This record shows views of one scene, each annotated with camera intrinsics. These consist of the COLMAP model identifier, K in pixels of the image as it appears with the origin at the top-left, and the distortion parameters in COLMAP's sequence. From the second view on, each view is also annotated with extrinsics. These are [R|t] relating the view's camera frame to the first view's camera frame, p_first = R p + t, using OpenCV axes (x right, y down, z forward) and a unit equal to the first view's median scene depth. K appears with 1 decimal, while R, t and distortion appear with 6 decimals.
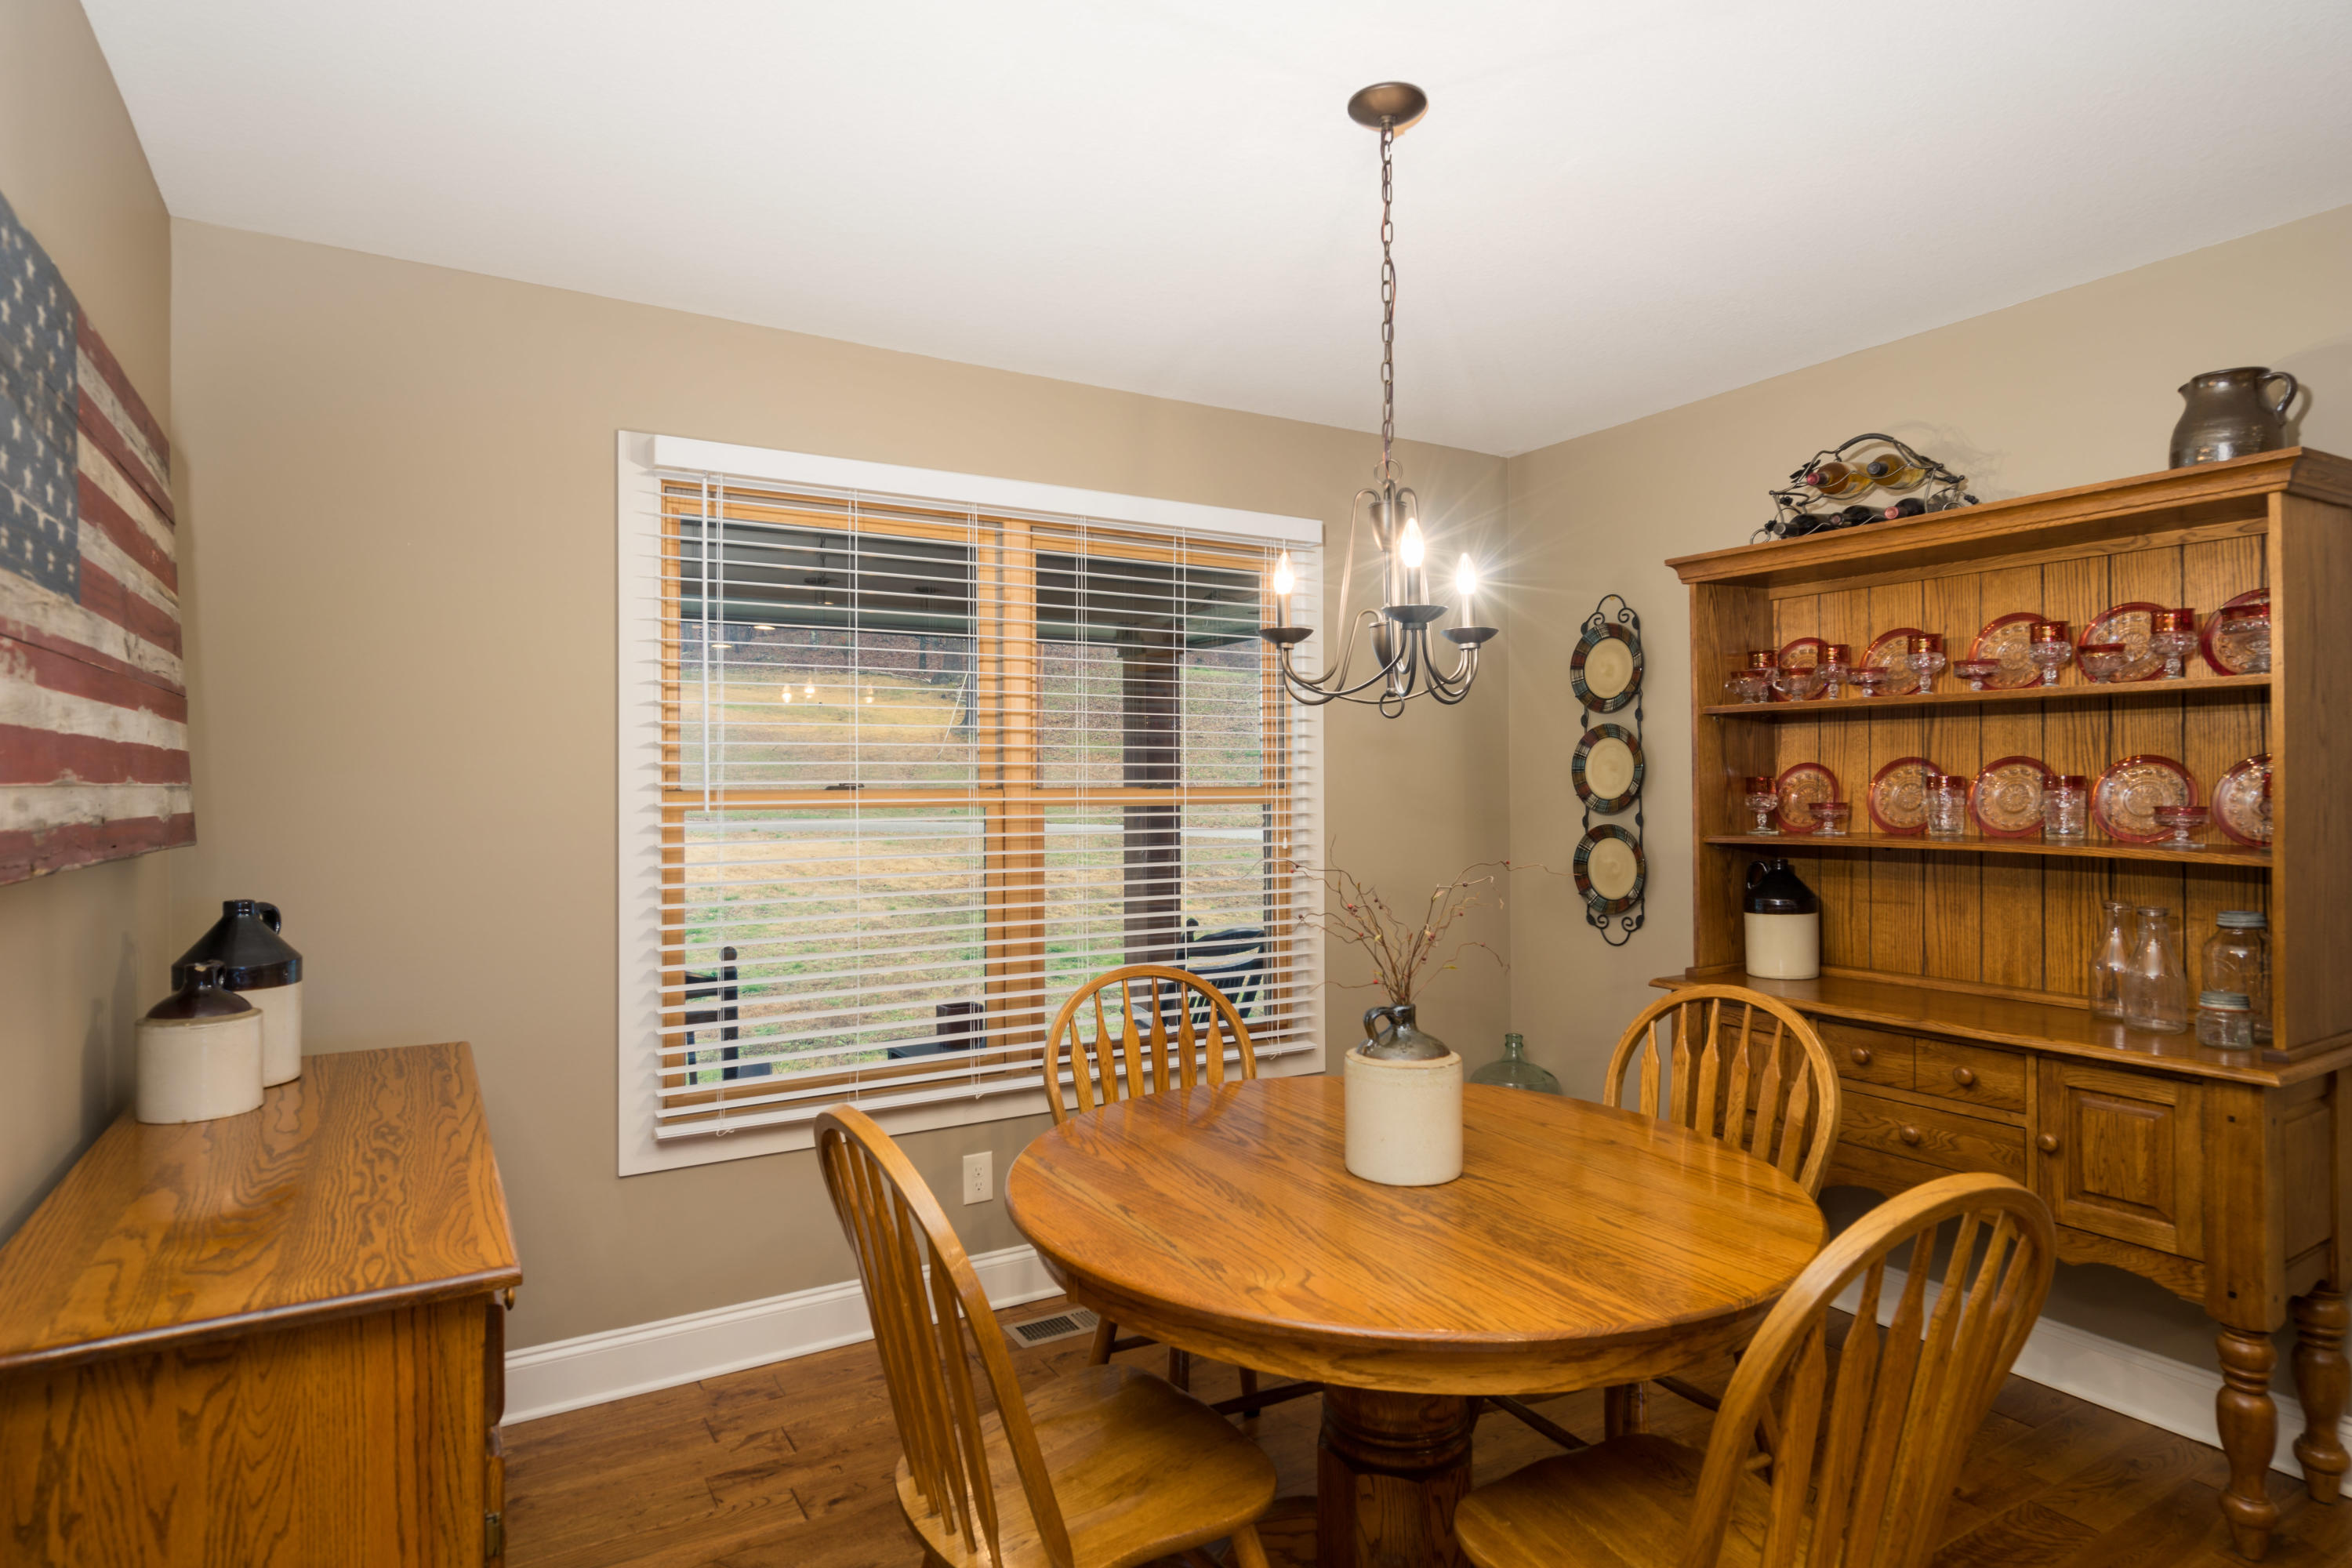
lens RADIAL K [[1281.8, 0, 1181.3], [0, 1281.8, 777.2], [0, 0, 1]] dist [0.008794, 0.000011]
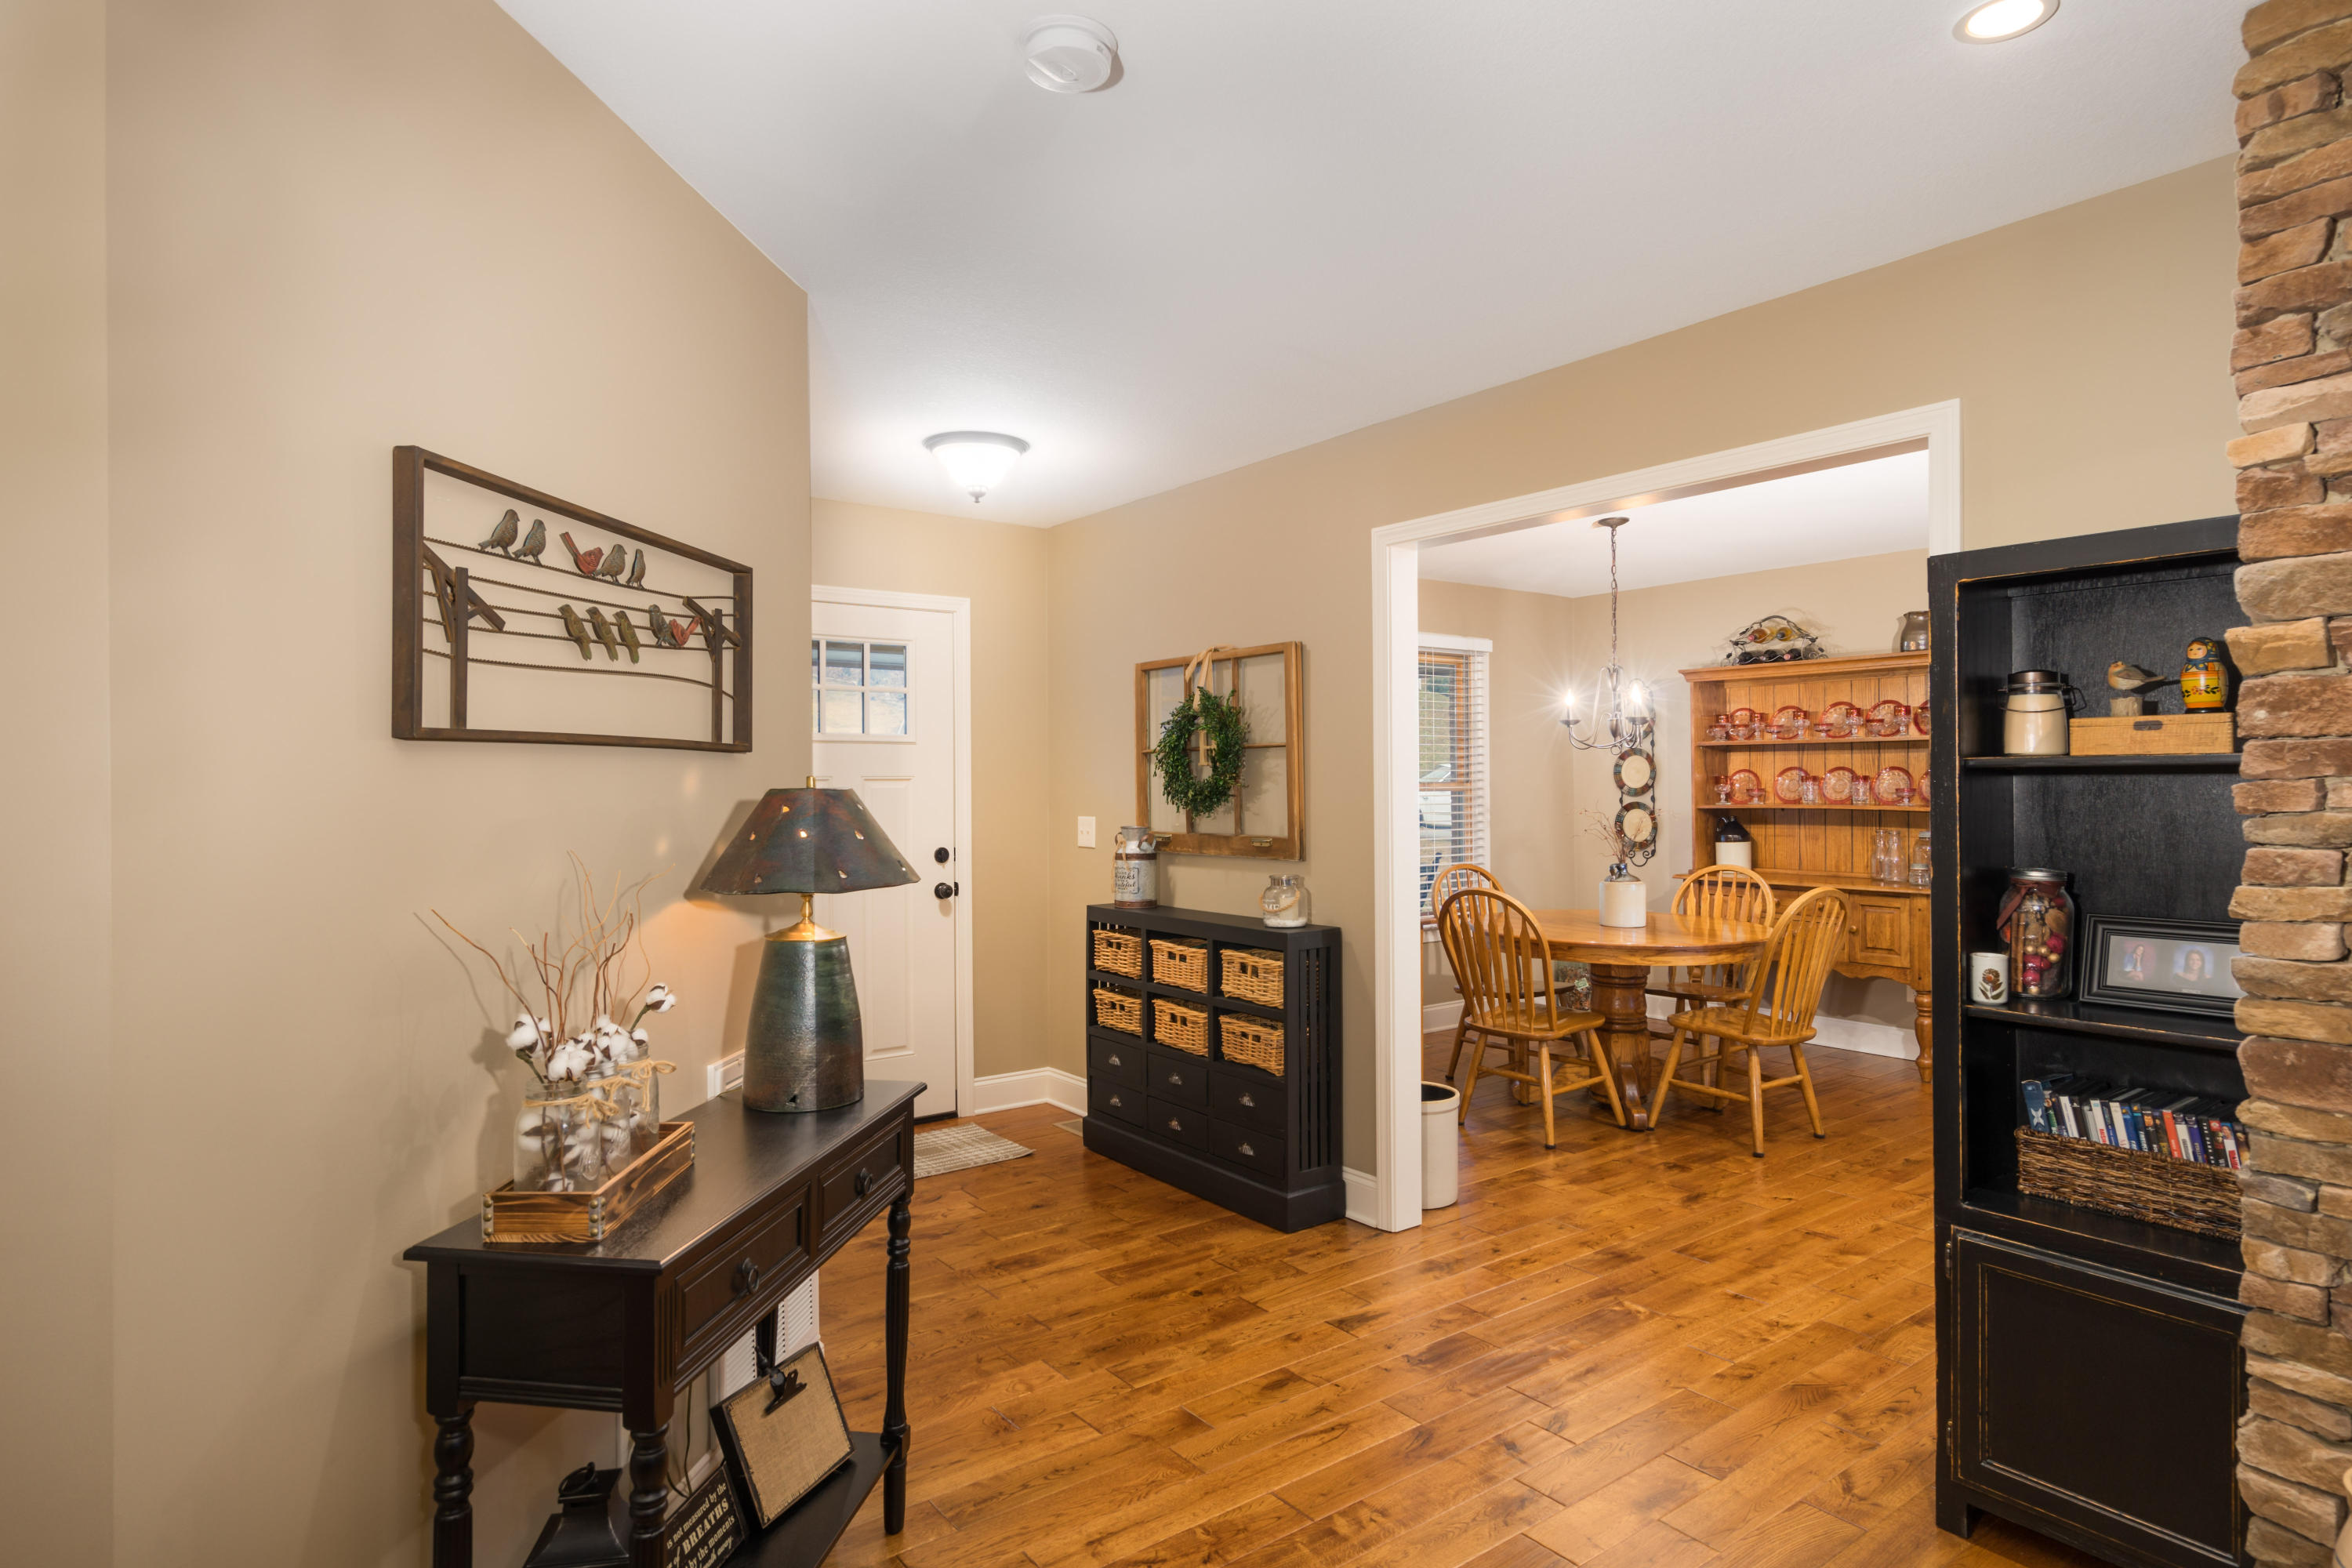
lens RADIAL K [[1281.8, 0, 1181.3], [0, 1281.8, 777.2], [0, 0, 1]] dist [0.008794, 0.000011]
pose [[0.994674, -0.002479, 0.103046, -0.643606], [0.002359, 0.999996, 0.001286, -0.003577], [-0.103049, -0.001037, 0.994676, -0.985232]]
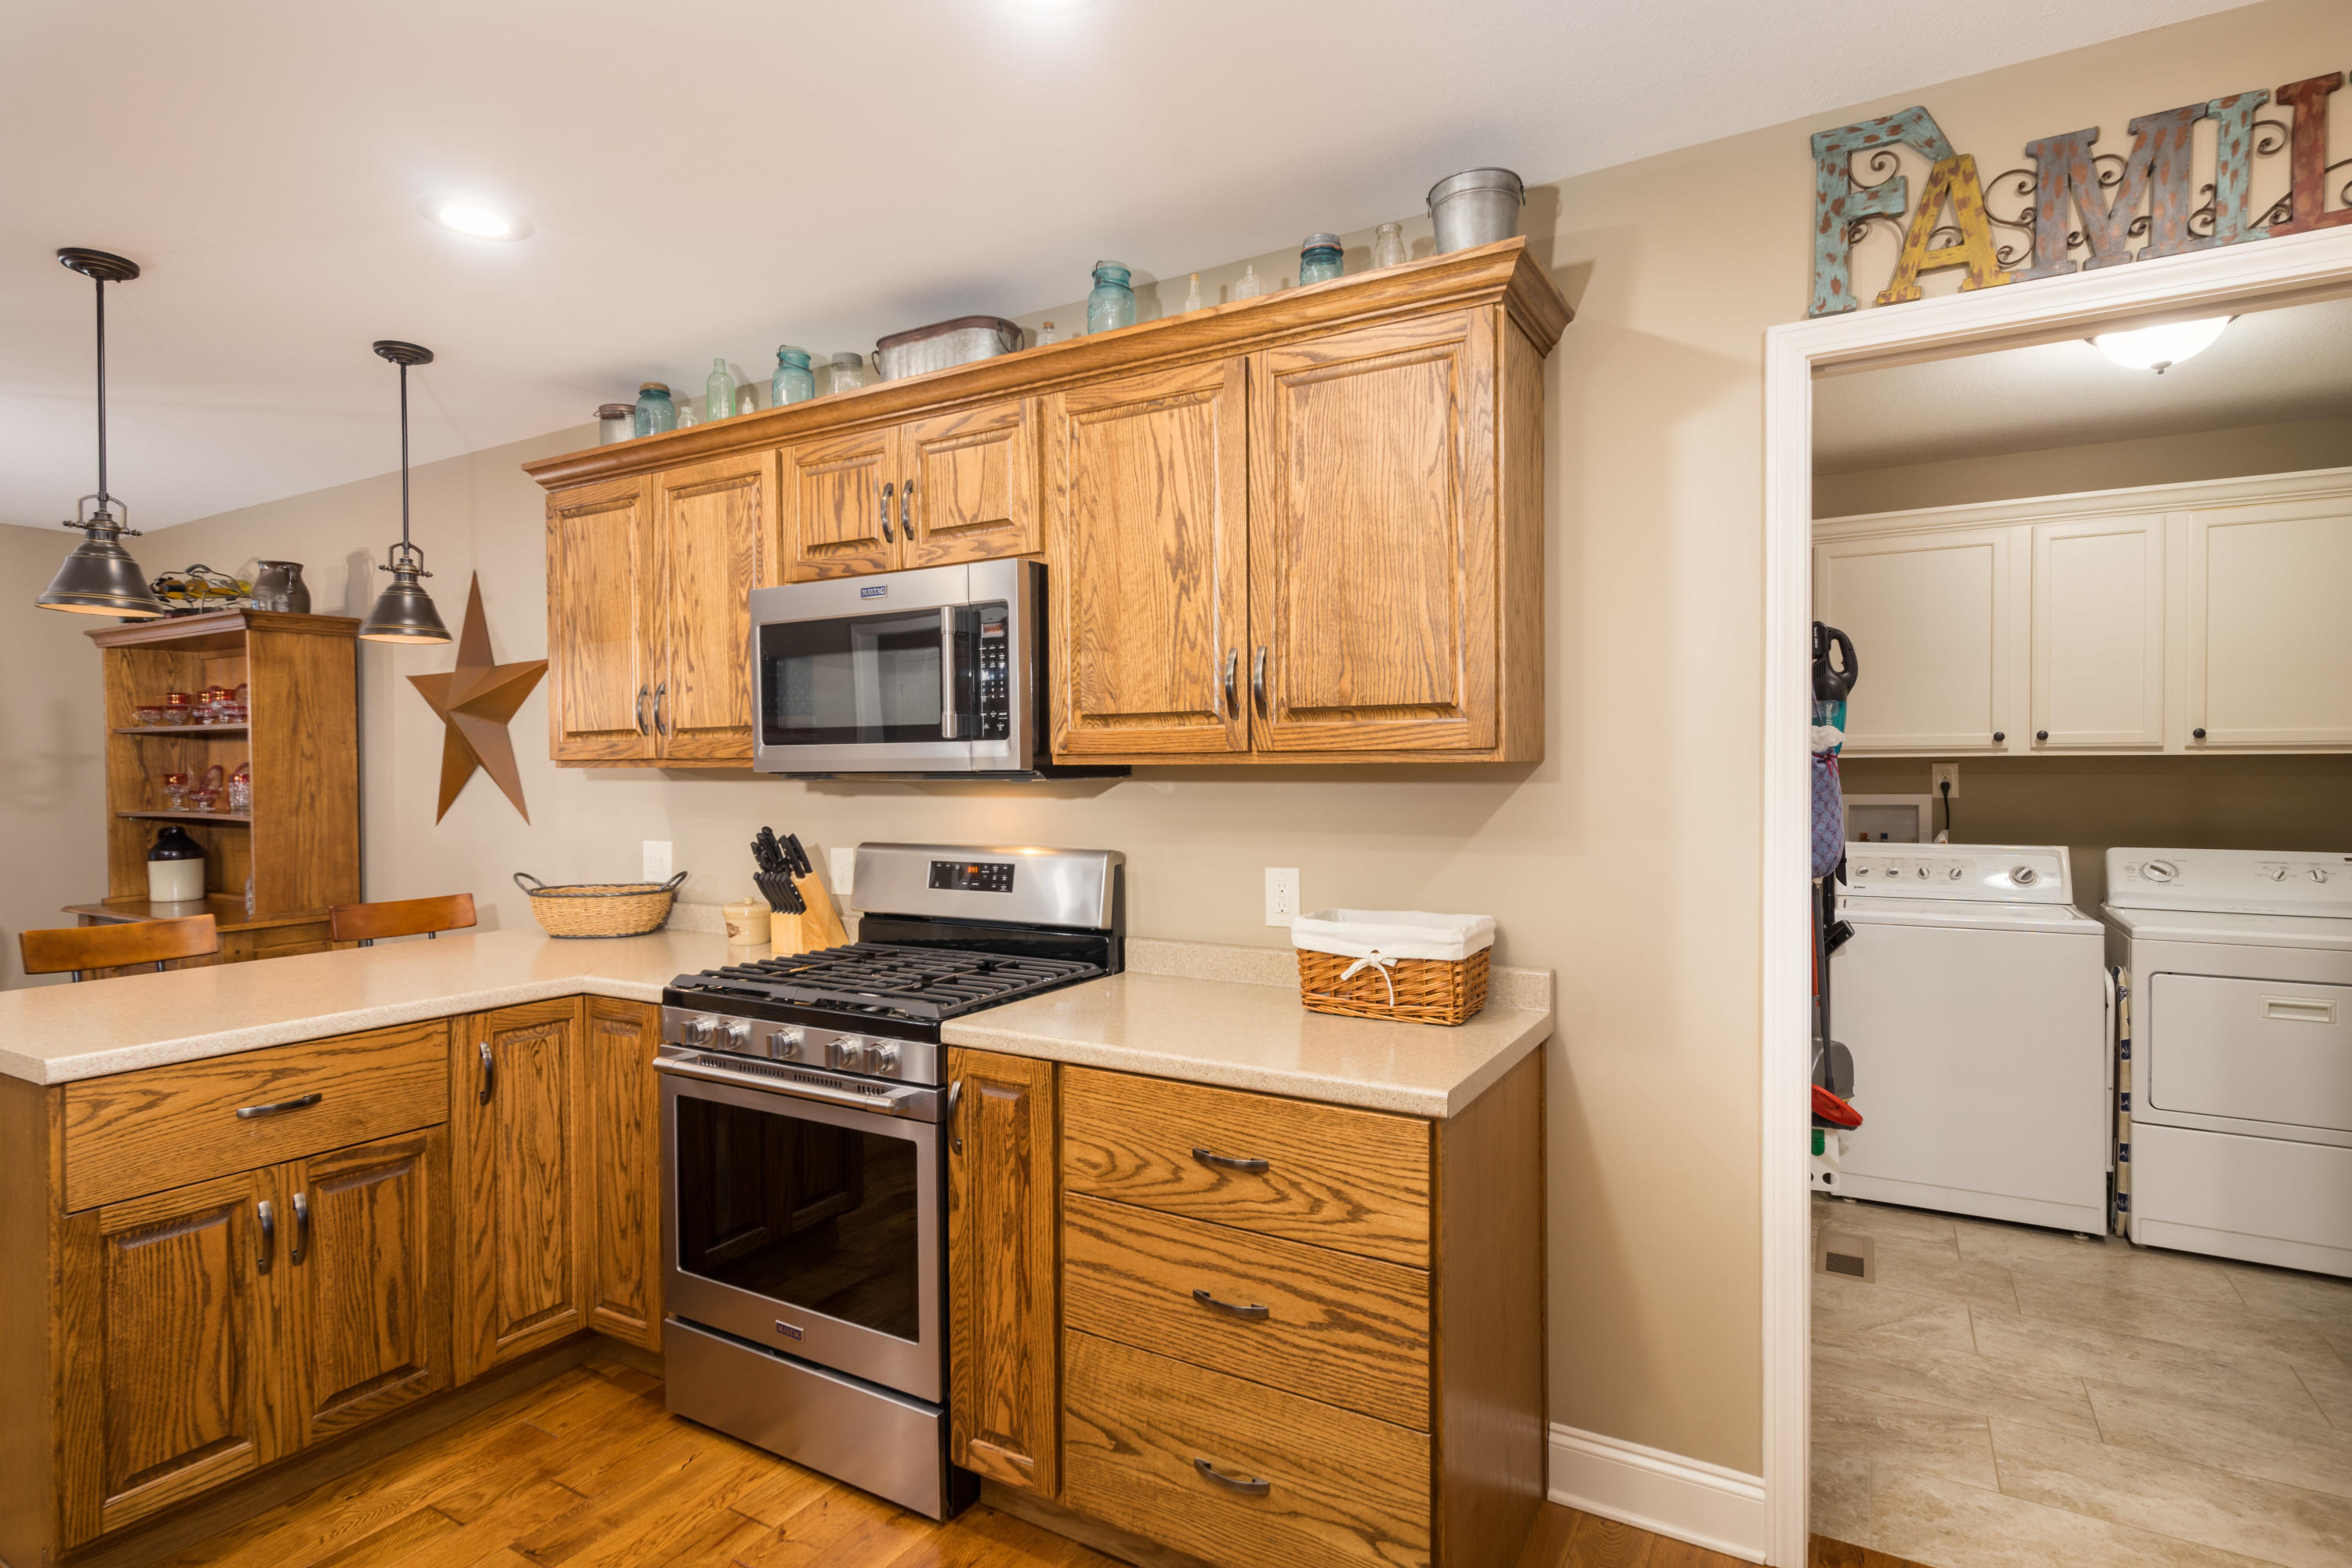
lens RADIAL K [[1205.0, 0, 1180.7], [0, 1205.0, 775.2], [0, 0, 1]] dist [0.004175, 0.000076]
pose [[0.874740, -0.000443, 0.484592, 0.846056], [-0.002746, 0.999979, 0.005870, -0.010899], [-0.484585, -0.006465, 0.874721, -0.912327]]
